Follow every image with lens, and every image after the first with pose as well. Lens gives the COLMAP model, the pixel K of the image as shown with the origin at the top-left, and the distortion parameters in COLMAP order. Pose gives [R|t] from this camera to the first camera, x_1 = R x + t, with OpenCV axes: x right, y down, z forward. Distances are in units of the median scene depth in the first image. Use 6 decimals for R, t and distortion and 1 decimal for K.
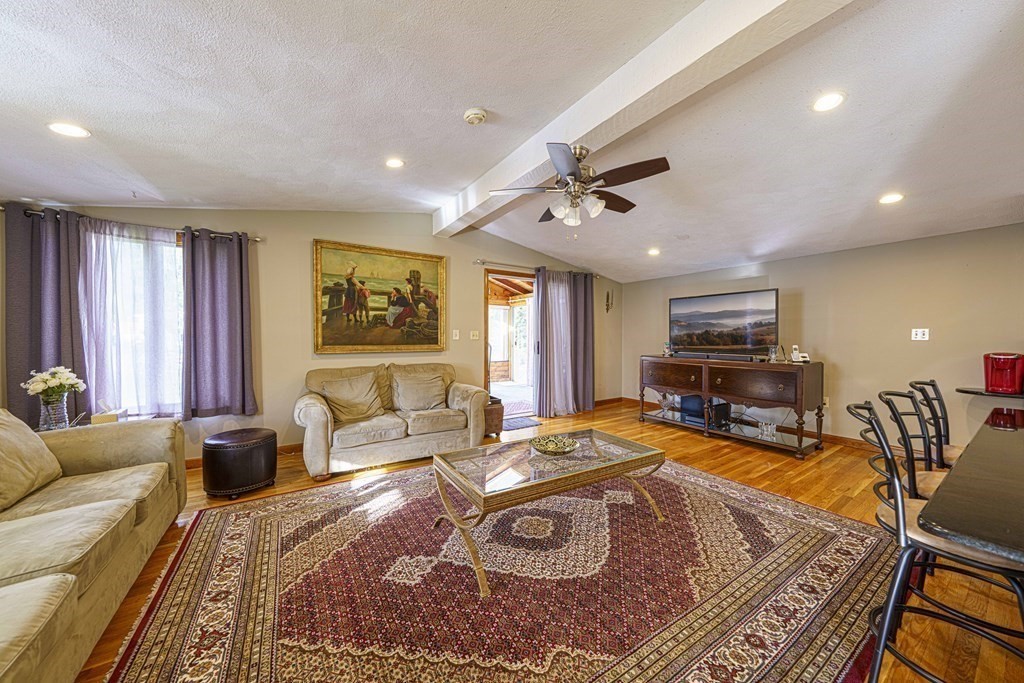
lens RADIAL K [[348.2, 0, 512.0], [0, 348.2, 341.5], [0, 0, 1]] dist [-0.000741, -0.000045]
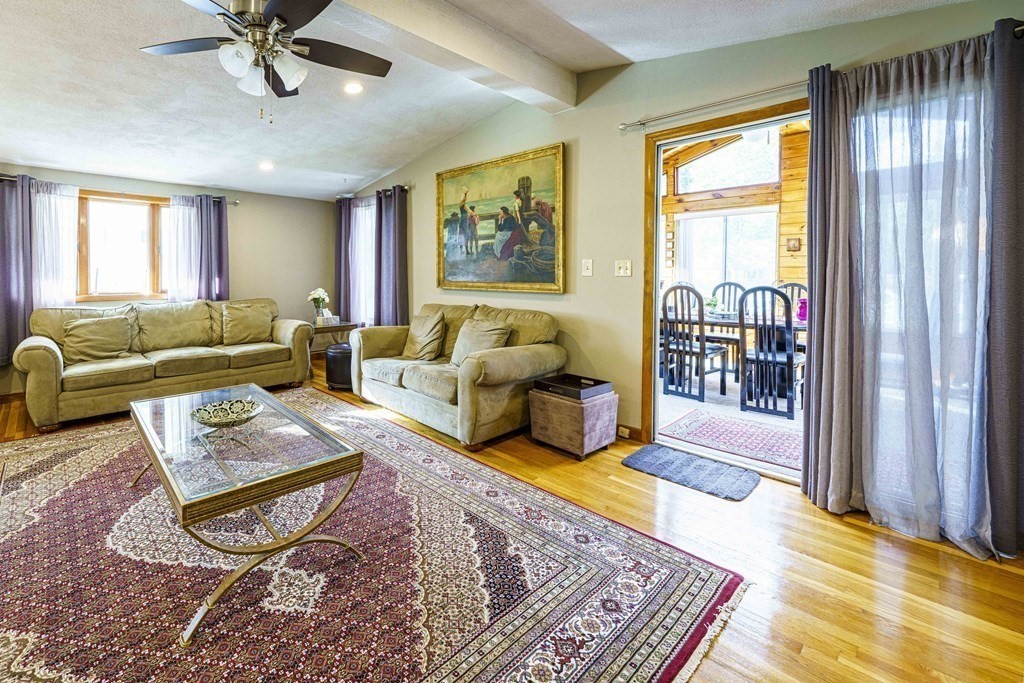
lens RADIAL K [[446.2, 0, 415.5], [0, 446.2, 273.5], [0, 0, 1]] dist [-0.000612, -0.000187]
pose [[0.122893, -0.000427, -0.992420, 0.630245], [-0.017760, 0.999839, -0.002630, -0.002646], [0.992261, 0.017948, 0.122865, 0.715043]]
